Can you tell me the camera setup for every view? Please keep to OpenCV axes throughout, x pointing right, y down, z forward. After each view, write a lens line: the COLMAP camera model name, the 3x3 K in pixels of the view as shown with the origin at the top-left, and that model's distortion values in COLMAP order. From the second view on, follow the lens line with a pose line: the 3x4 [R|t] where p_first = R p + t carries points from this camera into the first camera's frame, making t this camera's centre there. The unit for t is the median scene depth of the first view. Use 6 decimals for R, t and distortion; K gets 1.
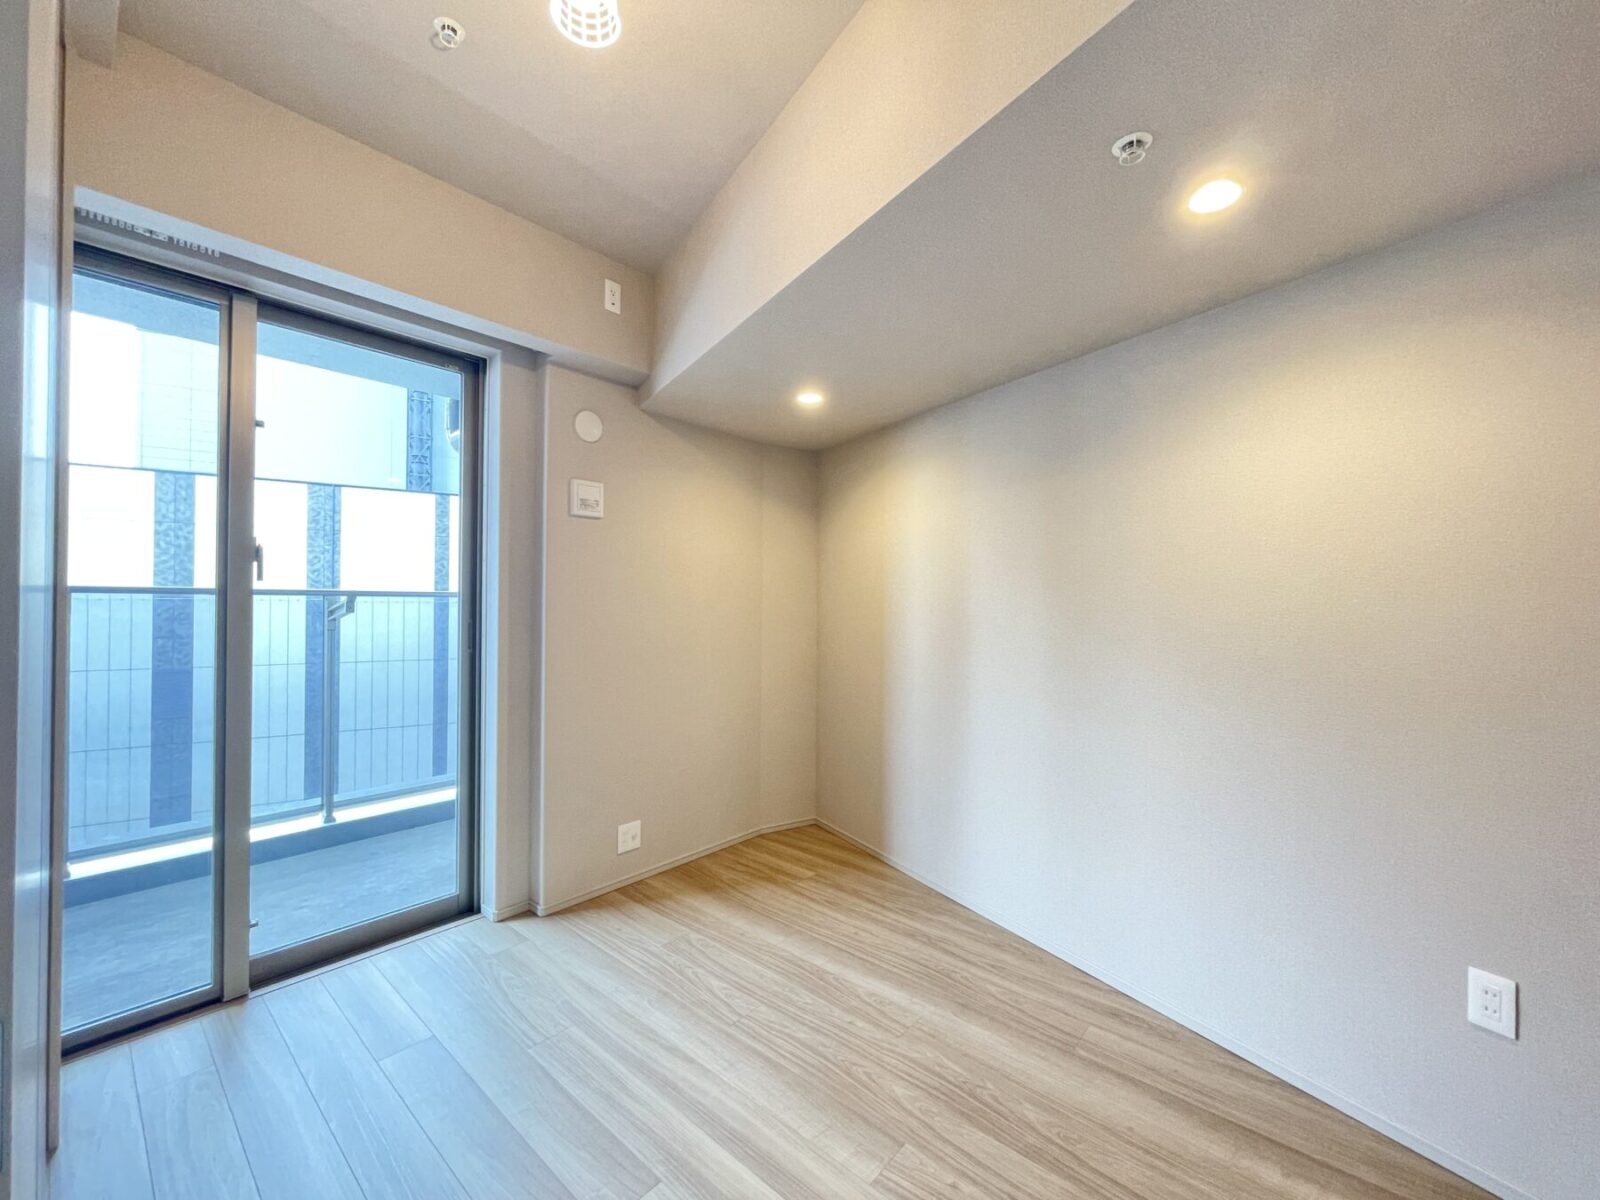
lens RADIAL K [[651.3, 0, 800.0], [0, 651.3, 600.0], [0, 0, 1]] dist [-0.002138, -0.000080]
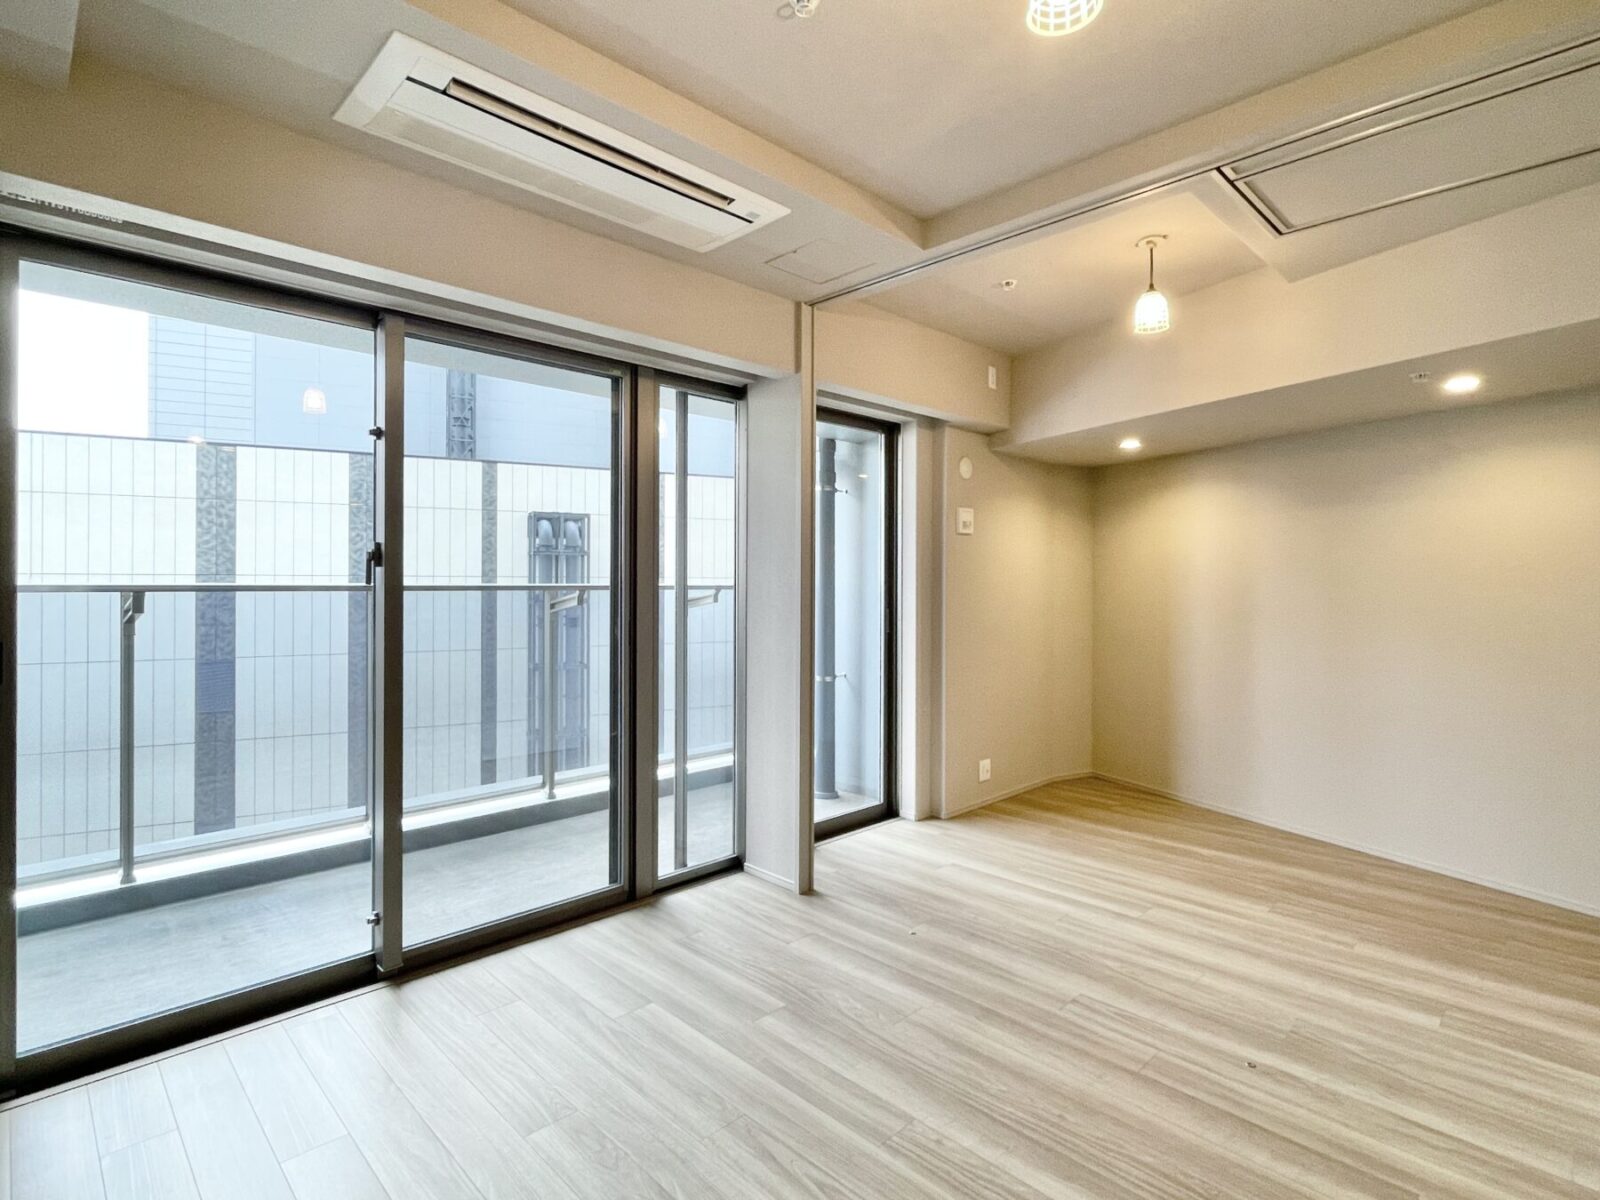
lens RADIAL K [[814.8, 0, 798.7], [0, 814.8, 581.7], [0, 0, 1]] dist [-0.002243, -0.000708]
pose [[0.997025, -0.004422, -0.076955, -0.178837], [0.004758, 0.999980, 0.004175, -0.011763], [0.076935, -0.004529, 0.997026, -0.244118]]
